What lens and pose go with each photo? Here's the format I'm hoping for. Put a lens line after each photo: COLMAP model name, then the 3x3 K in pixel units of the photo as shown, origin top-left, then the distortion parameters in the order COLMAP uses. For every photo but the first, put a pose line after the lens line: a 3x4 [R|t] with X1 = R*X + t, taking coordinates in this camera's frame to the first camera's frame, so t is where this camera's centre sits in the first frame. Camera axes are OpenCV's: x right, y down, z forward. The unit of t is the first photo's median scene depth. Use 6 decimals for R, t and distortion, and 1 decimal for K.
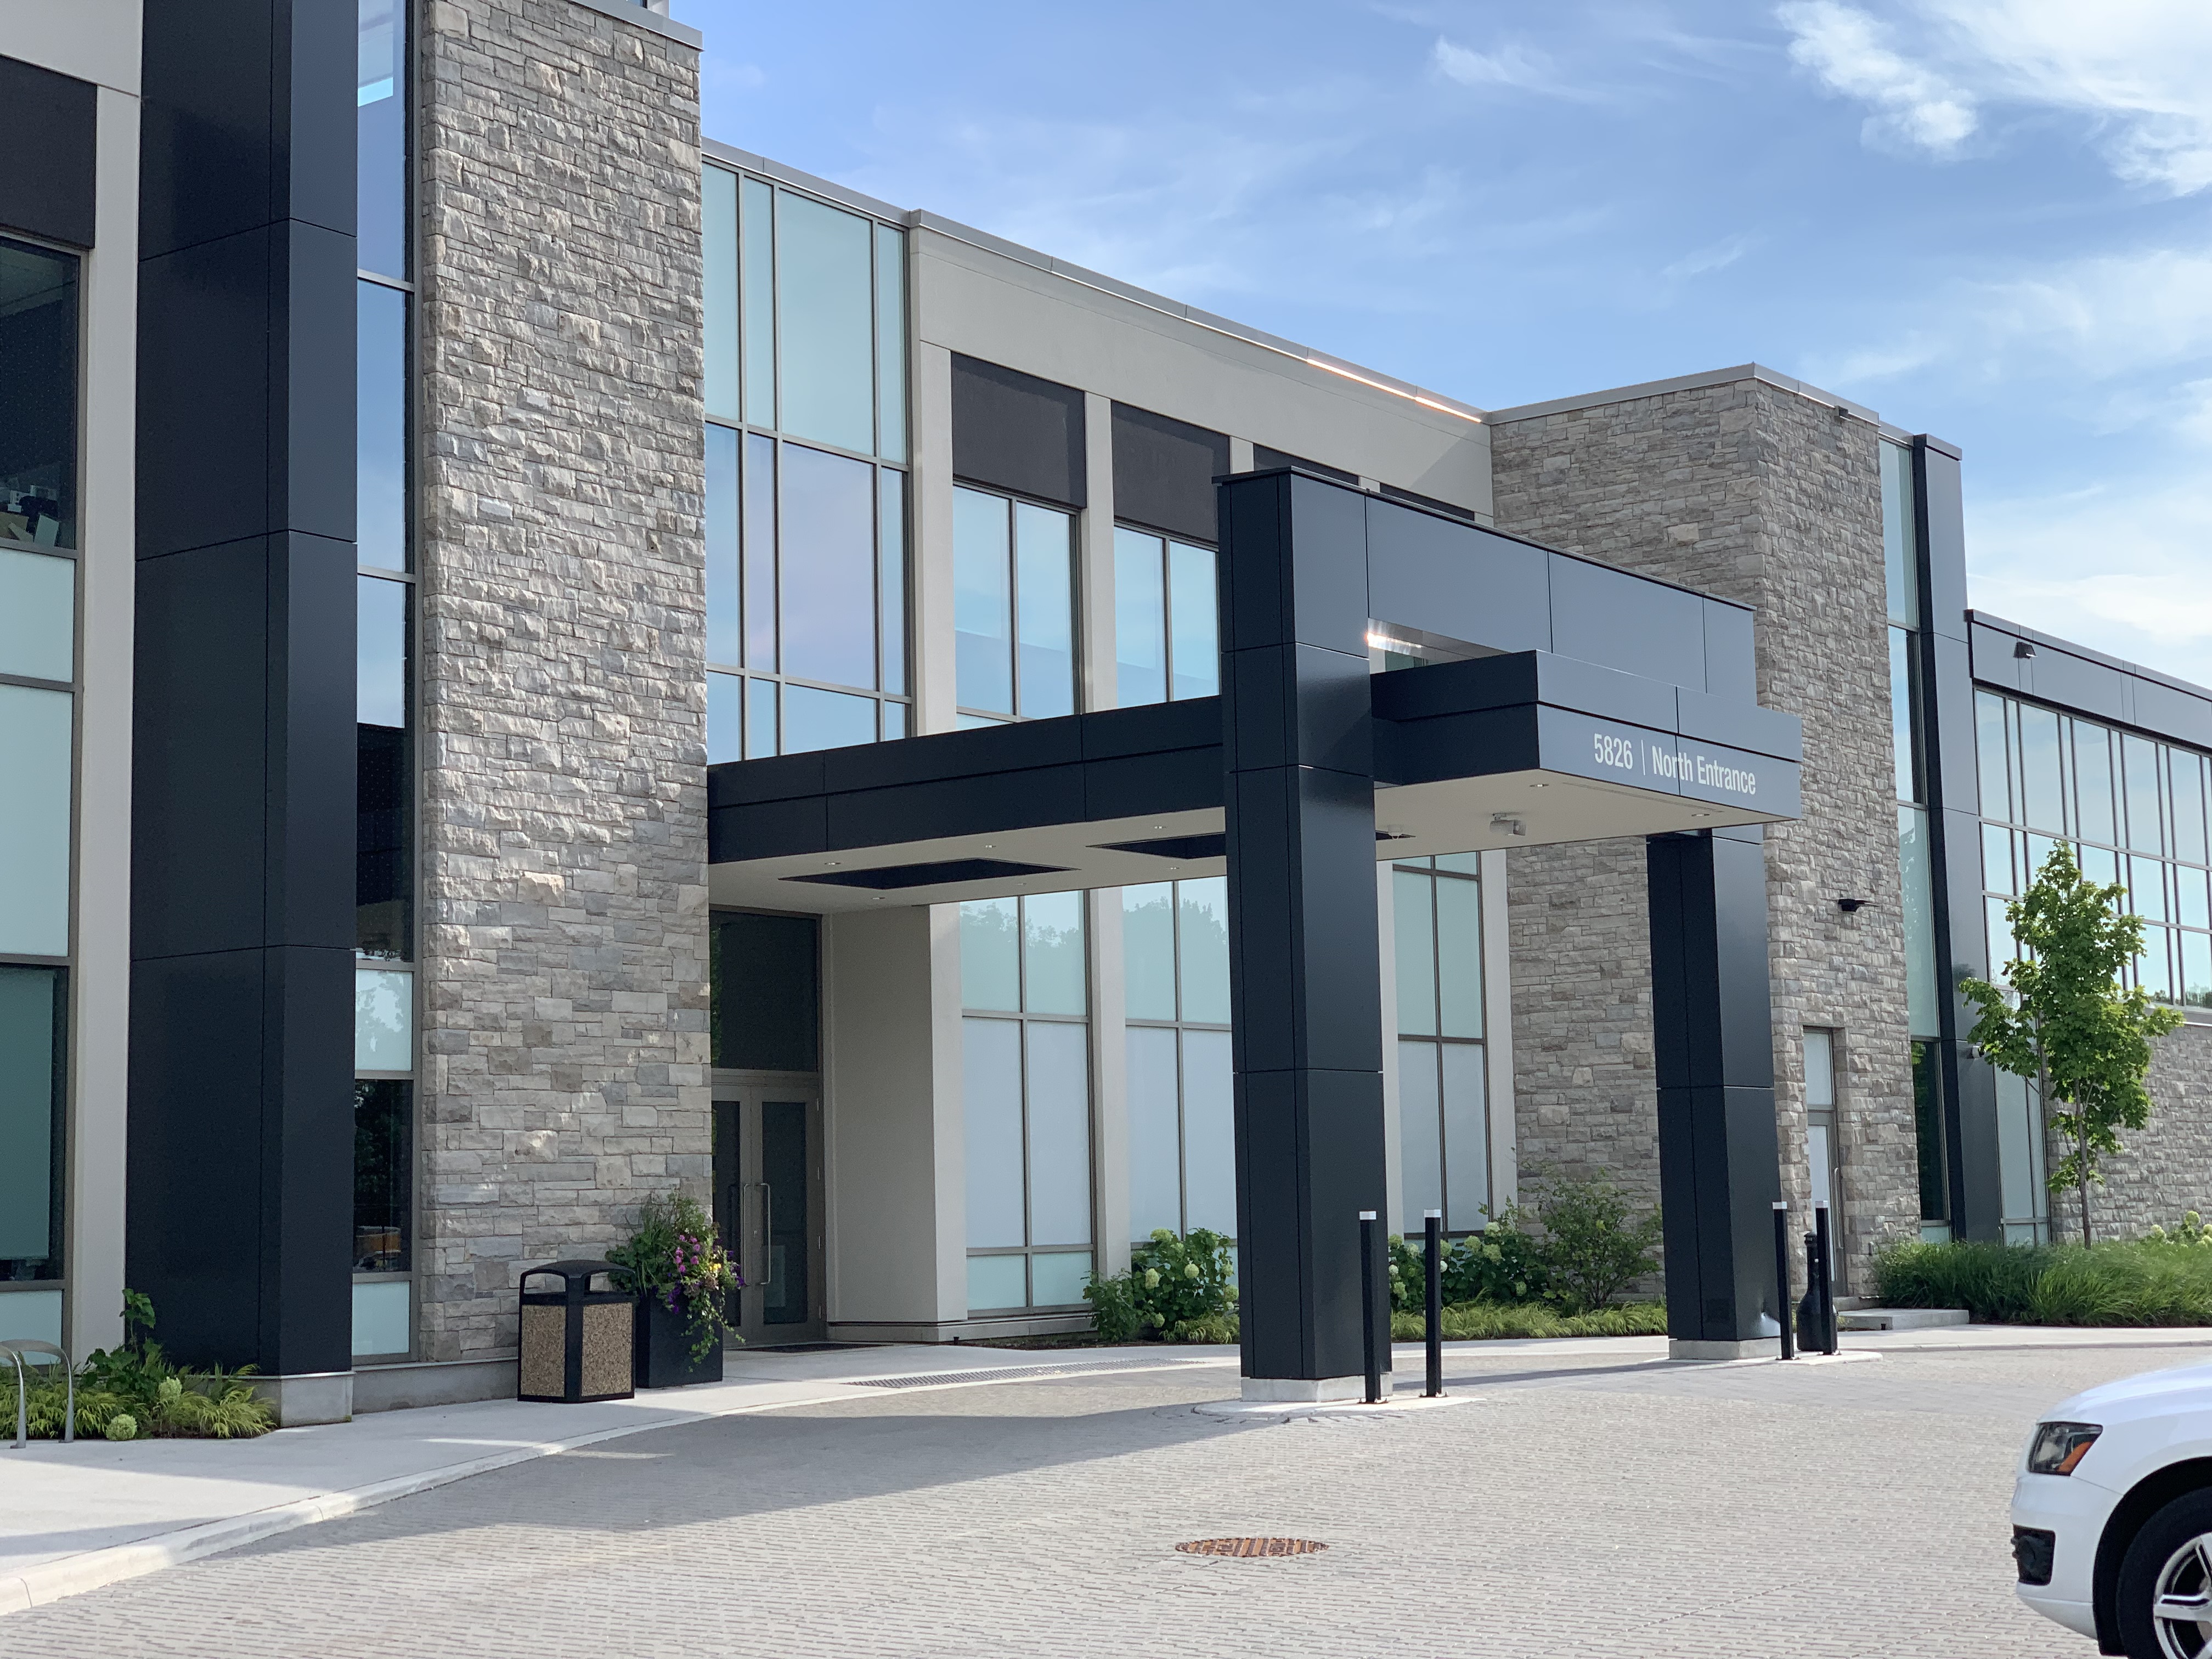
lens RADIAL K [[3290.1, 0, 1103.9], [0, 3290.1, 820.3], [0, 0, 1]] dist [0.054295, 0.000000]
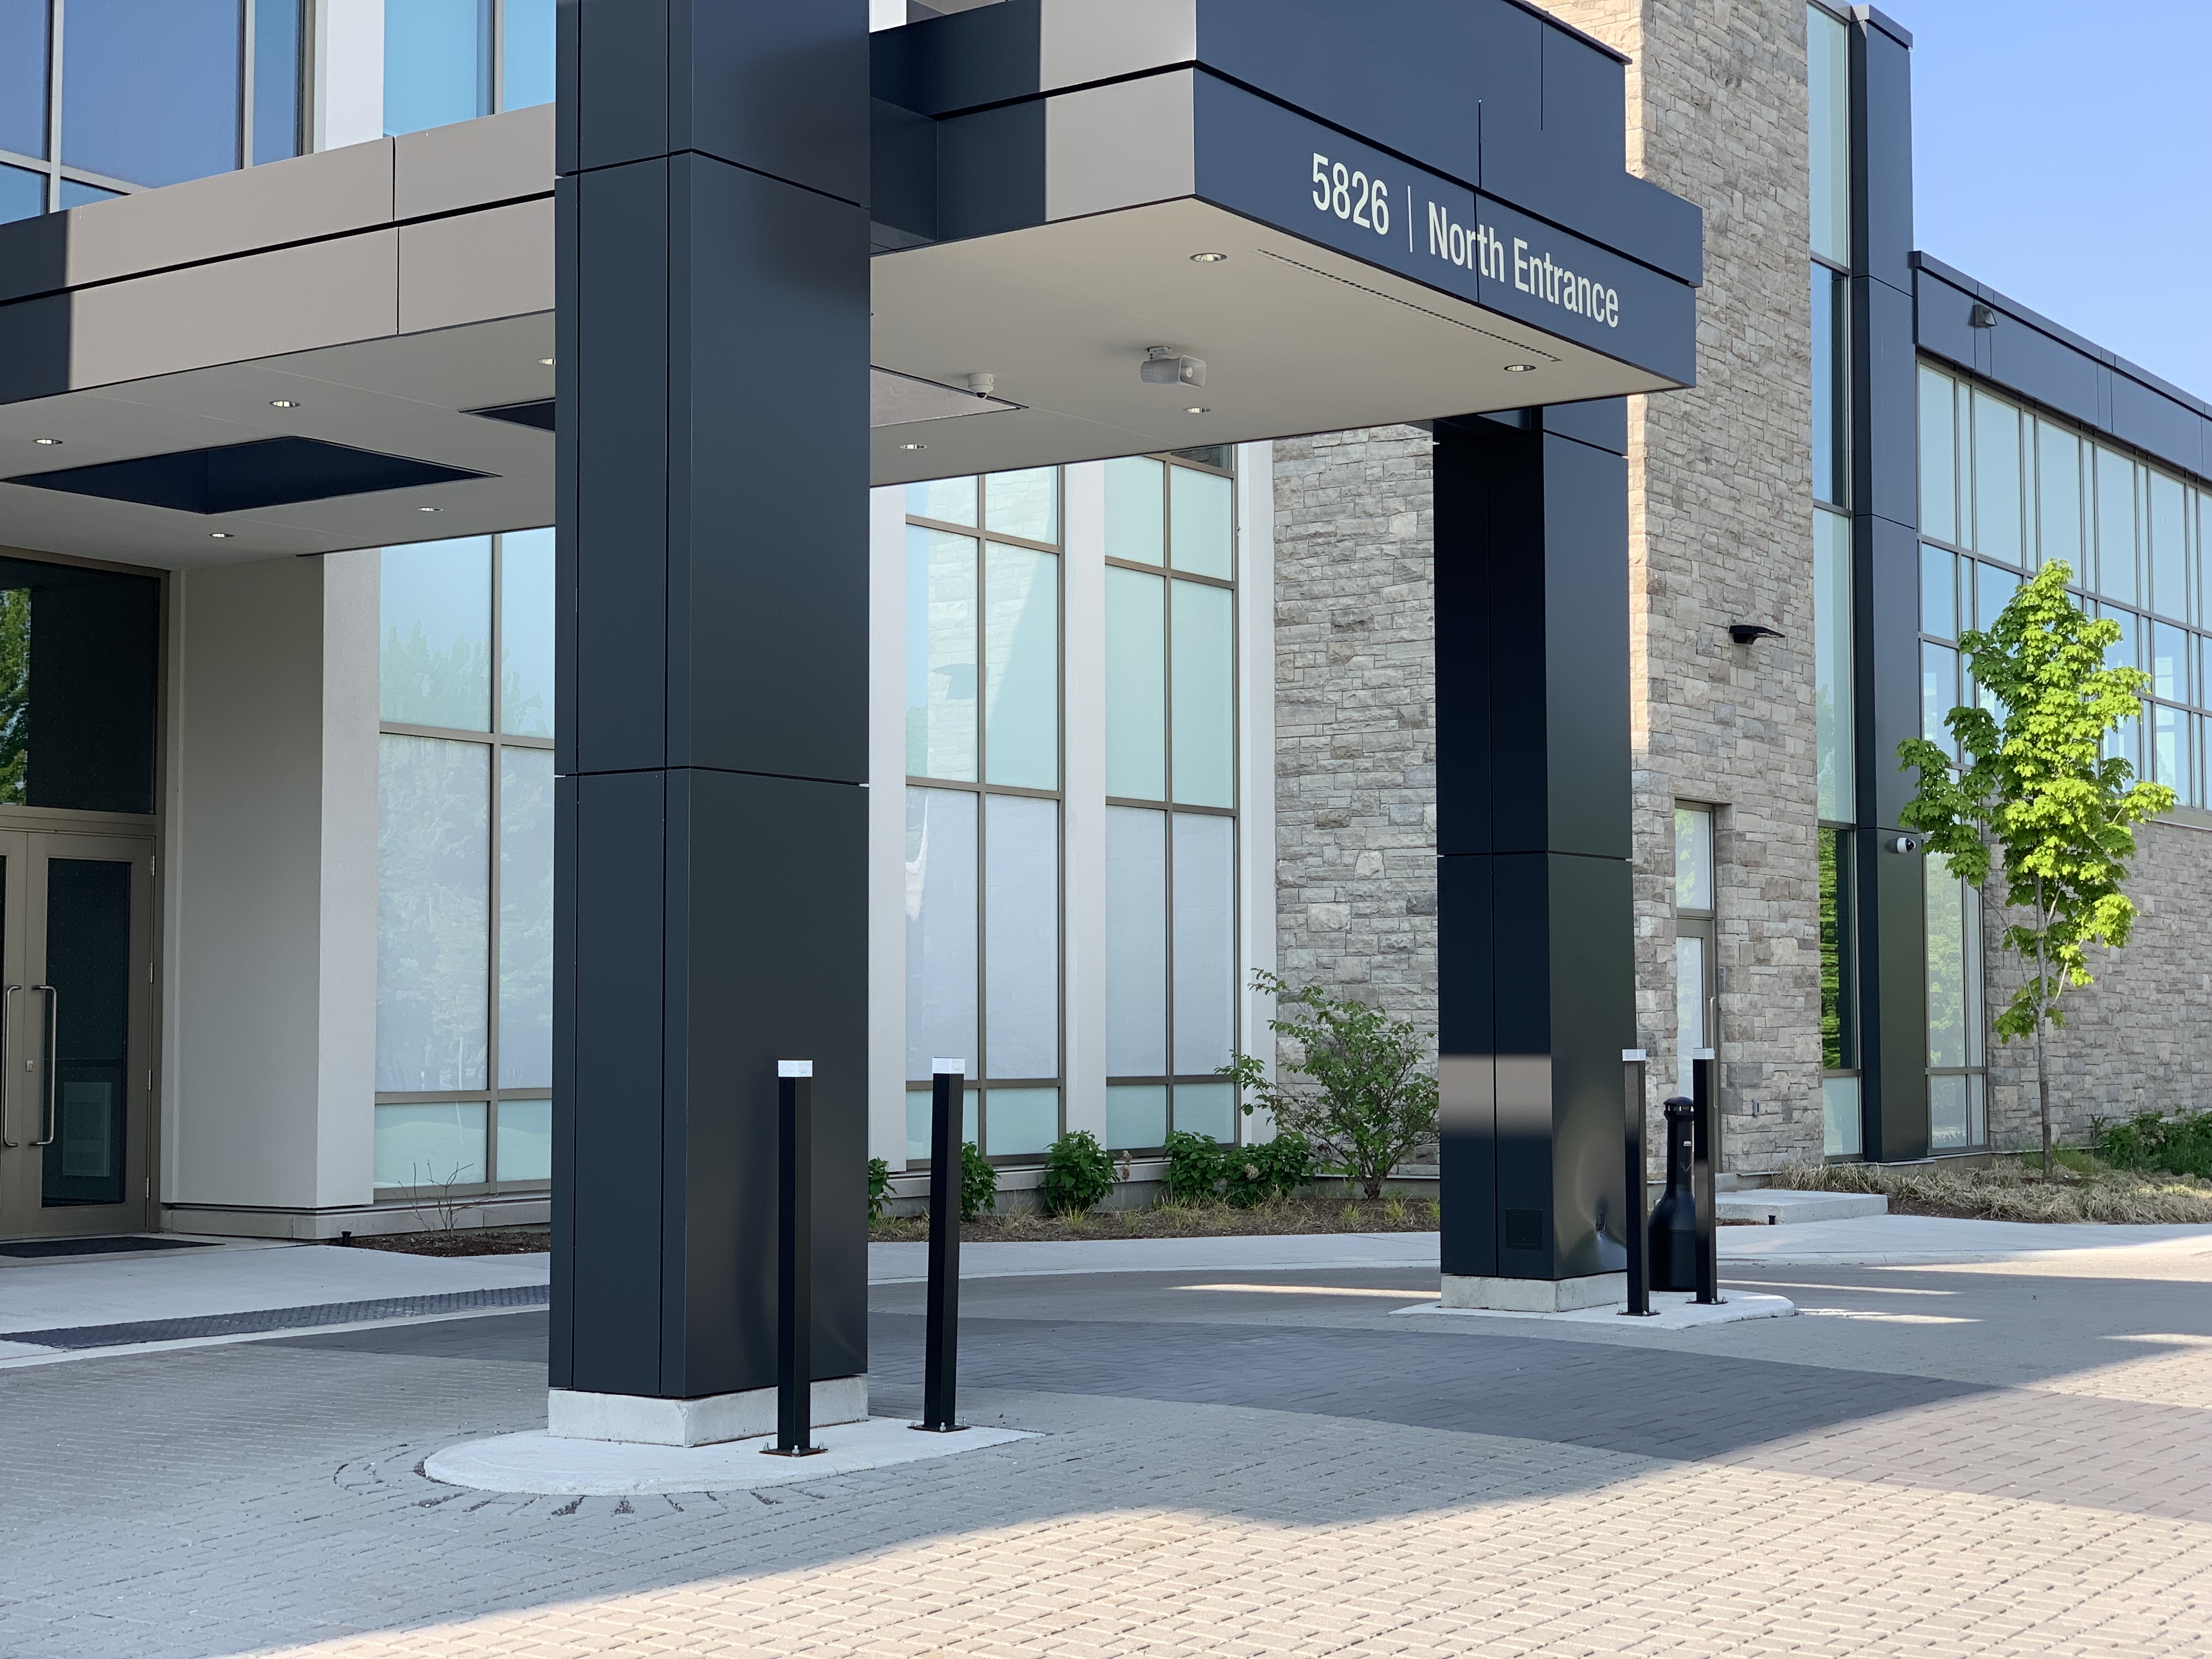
lens RADIAL K [[3290.1, 0, 1106.2], [0, 3290.1, 834.3], [0, 0, 1]] dist [0.054295, 0.000000]
pose [[0.998900, 0.022797, 0.040983, 0.057794], [-0.025156, 0.998000, 0.057985, 0.030759], [-0.039579, -0.058952, 0.997476, 0.282536]]
